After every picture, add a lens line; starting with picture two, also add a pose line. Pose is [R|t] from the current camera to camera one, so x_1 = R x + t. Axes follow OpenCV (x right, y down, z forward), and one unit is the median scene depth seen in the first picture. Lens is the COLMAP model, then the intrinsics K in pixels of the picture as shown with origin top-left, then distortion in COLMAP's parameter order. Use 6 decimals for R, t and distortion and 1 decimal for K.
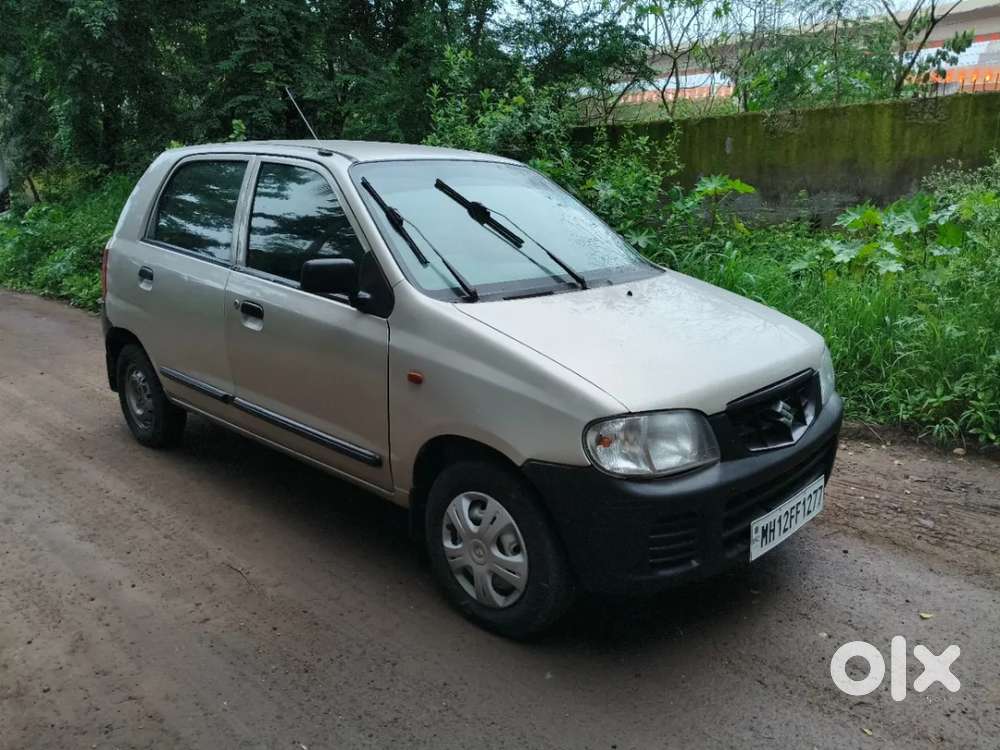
lens RADIAL K [[783.2, 0, 514.7], [0, 783.2, 372.8], [0, 0, 1]] dist [0.001619, -0.017326]
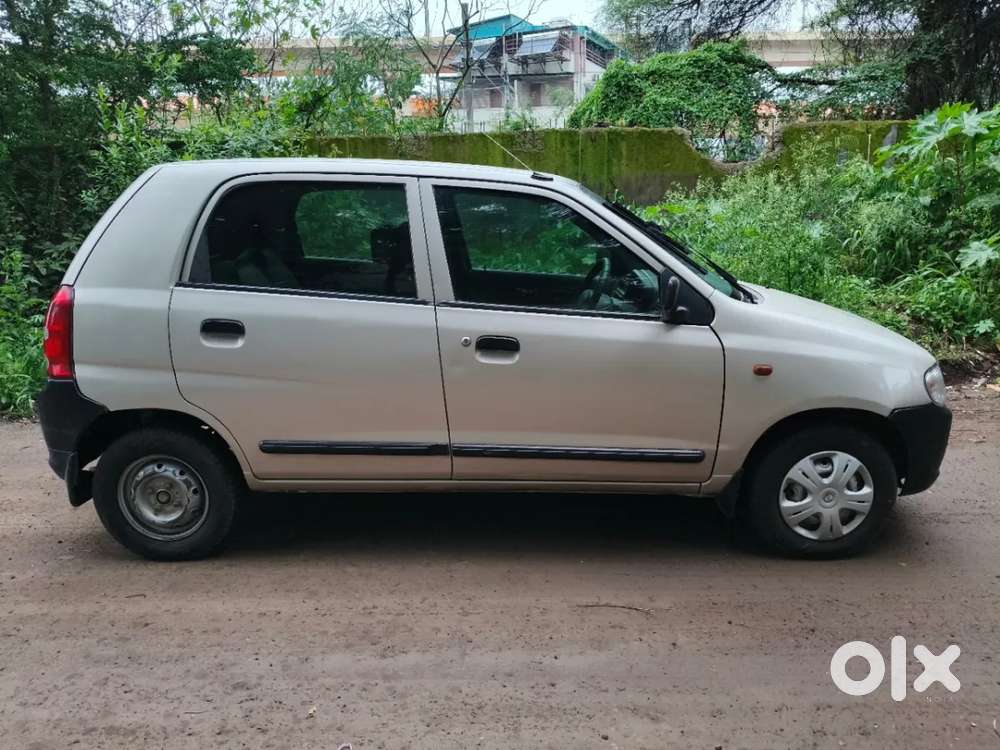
lens RADIAL K [[783.2, 0, 490.5], [0, 783.2, 373.3], [0, 0, 1]] dist [0.001619, -0.017326]
pose [[0.734915, -0.156457, 0.659865, -1.194821], [0.168764, 0.984606, 0.045496, -0.112098], [-0.656825, 0.077925, 0.750006, 0.385580]]
